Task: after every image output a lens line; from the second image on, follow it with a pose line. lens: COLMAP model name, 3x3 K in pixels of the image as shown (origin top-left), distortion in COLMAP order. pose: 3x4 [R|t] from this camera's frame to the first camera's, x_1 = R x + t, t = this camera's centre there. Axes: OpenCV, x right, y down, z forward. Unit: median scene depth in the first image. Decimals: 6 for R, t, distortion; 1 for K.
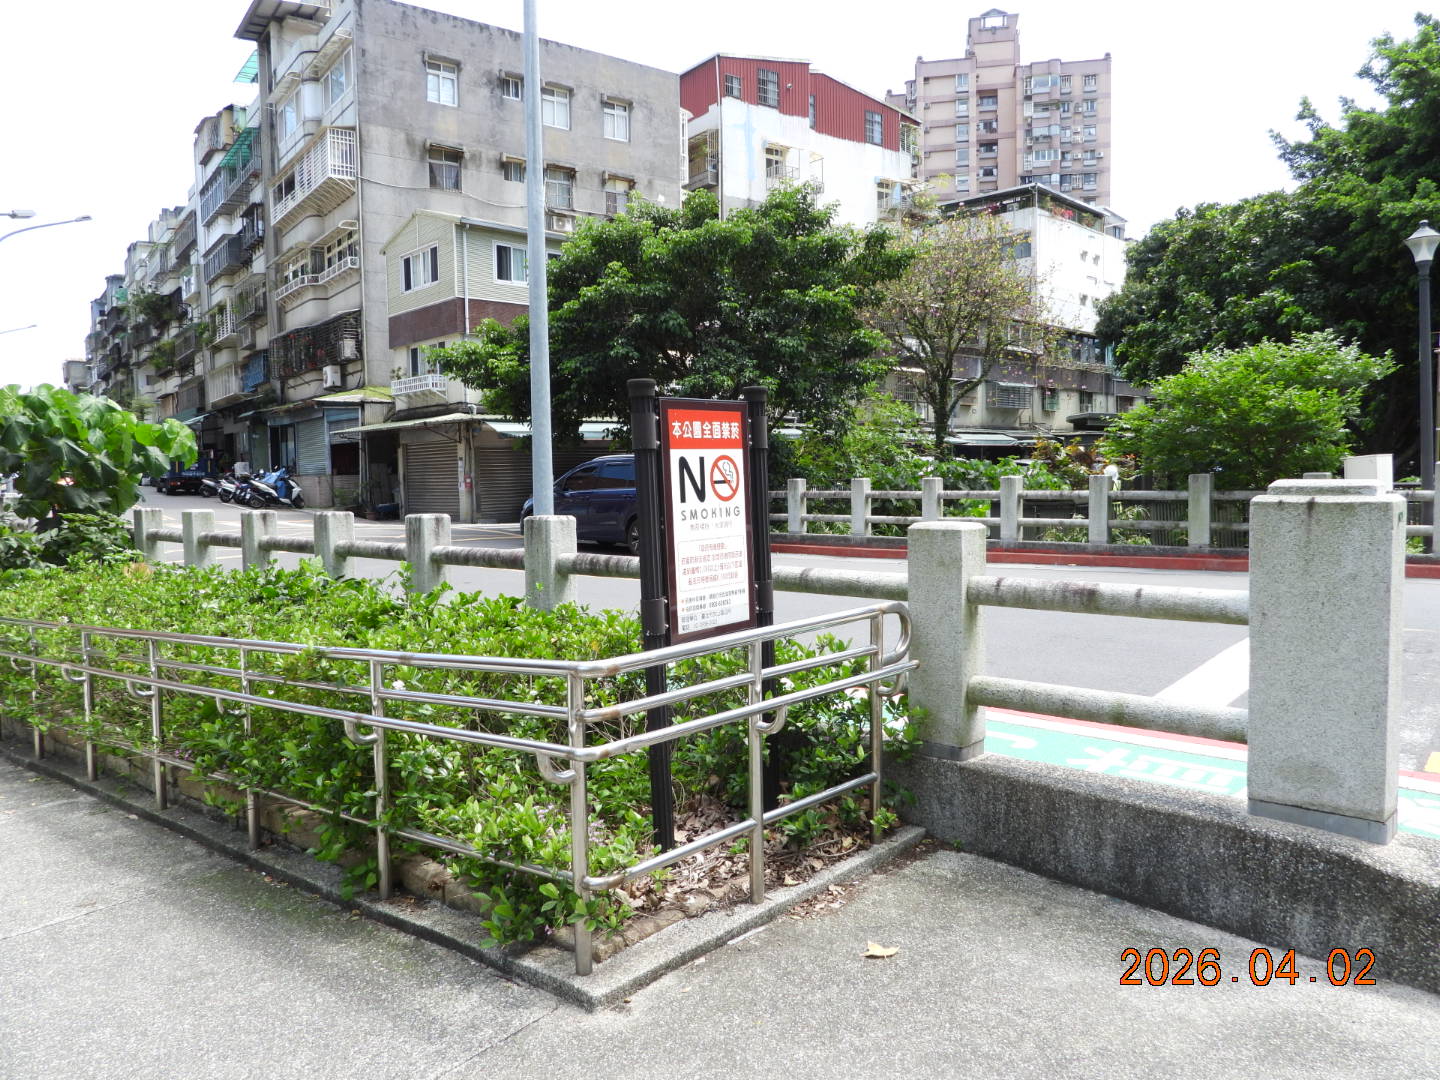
lens RADIAL K [[1006.1, 0, 723.6], [0, 1006.1, 536.8], [0, 0, 1]] dist [-0.009918, -0.001545]
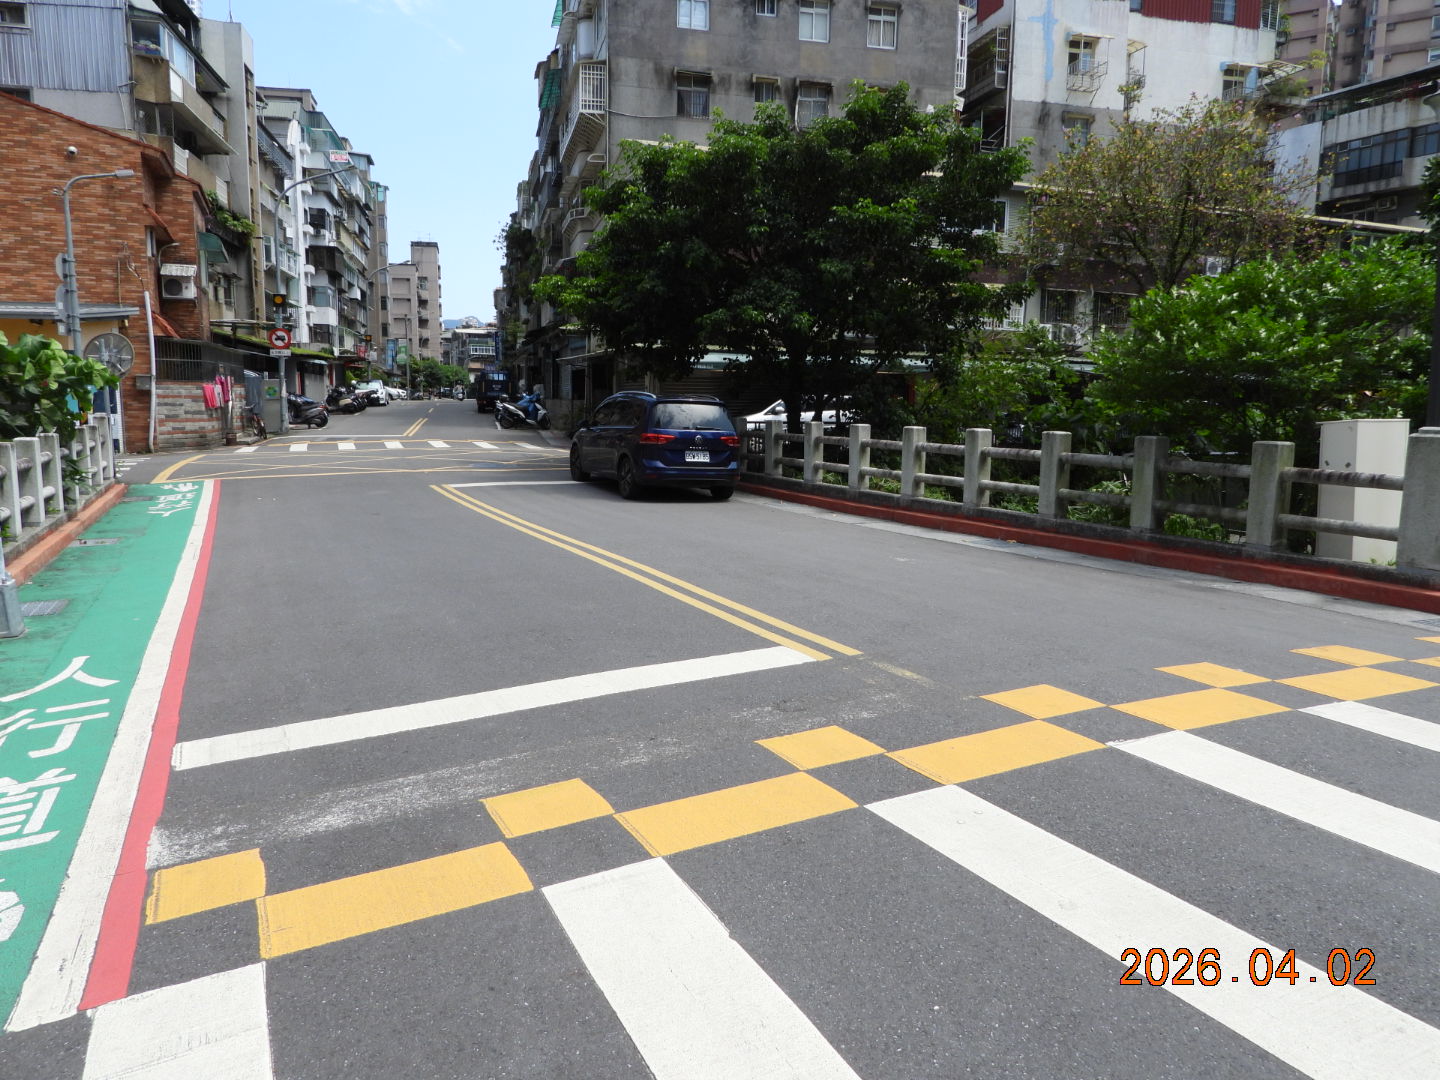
lens RADIAL K [[1006.1, 0, 720.9], [0, 1006.1, 538.2], [0, 0, 1]] dist [-0.009918, -0.001545]
pose [[0.929930, 0.075935, -0.359812, 0.141620], [-0.049214, 0.995345, 0.082864, -0.010151], [0.364429, -0.059350, 0.929338, 0.050305]]
